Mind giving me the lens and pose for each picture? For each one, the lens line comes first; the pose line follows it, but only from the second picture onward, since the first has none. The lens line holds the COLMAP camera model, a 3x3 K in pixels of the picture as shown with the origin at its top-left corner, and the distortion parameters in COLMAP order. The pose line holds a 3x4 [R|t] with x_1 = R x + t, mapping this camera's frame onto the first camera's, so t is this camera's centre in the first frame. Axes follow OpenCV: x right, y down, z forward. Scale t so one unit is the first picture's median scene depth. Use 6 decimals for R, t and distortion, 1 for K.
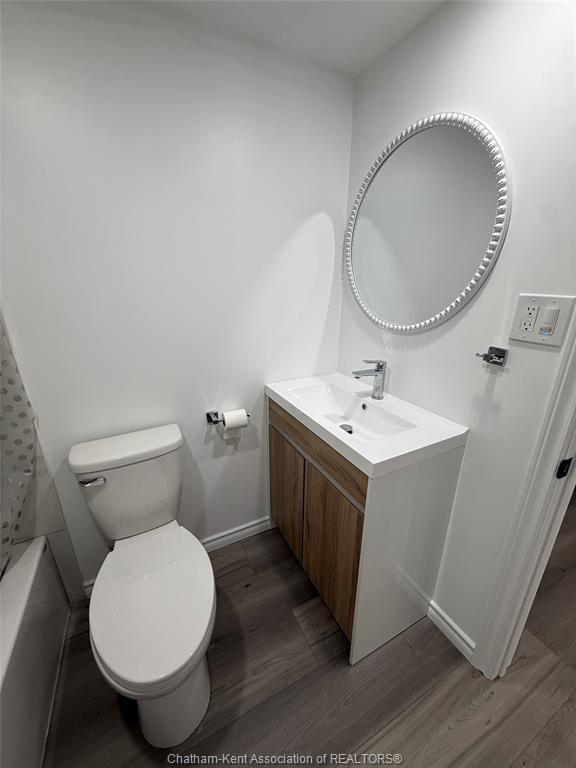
lens RADIAL K [[306.2, 0, 286.1], [0, 306.2, 383.3], [0, 0, 1]] dist [-0.000852, 0.000343]
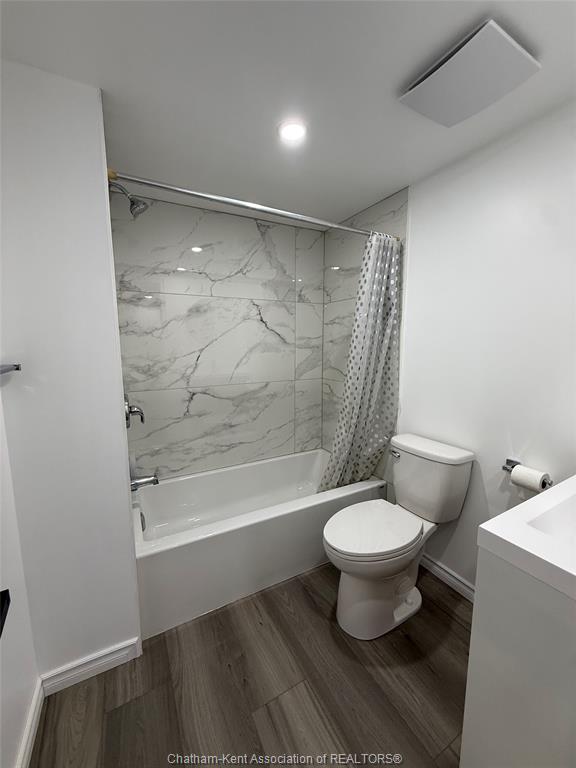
lens RADIAL K [[306.2, 0, 288.0], [0, 306.2, 384.1], [0, 0, 1]] dist [-0.000852, 0.000343]
pose [[0.039922, 0.146105, -0.988463, 0.817209], [-0.317753, 0.939755, 0.126073, -0.035054], [0.947333, 0.309054, 0.083942, 0.232341]]
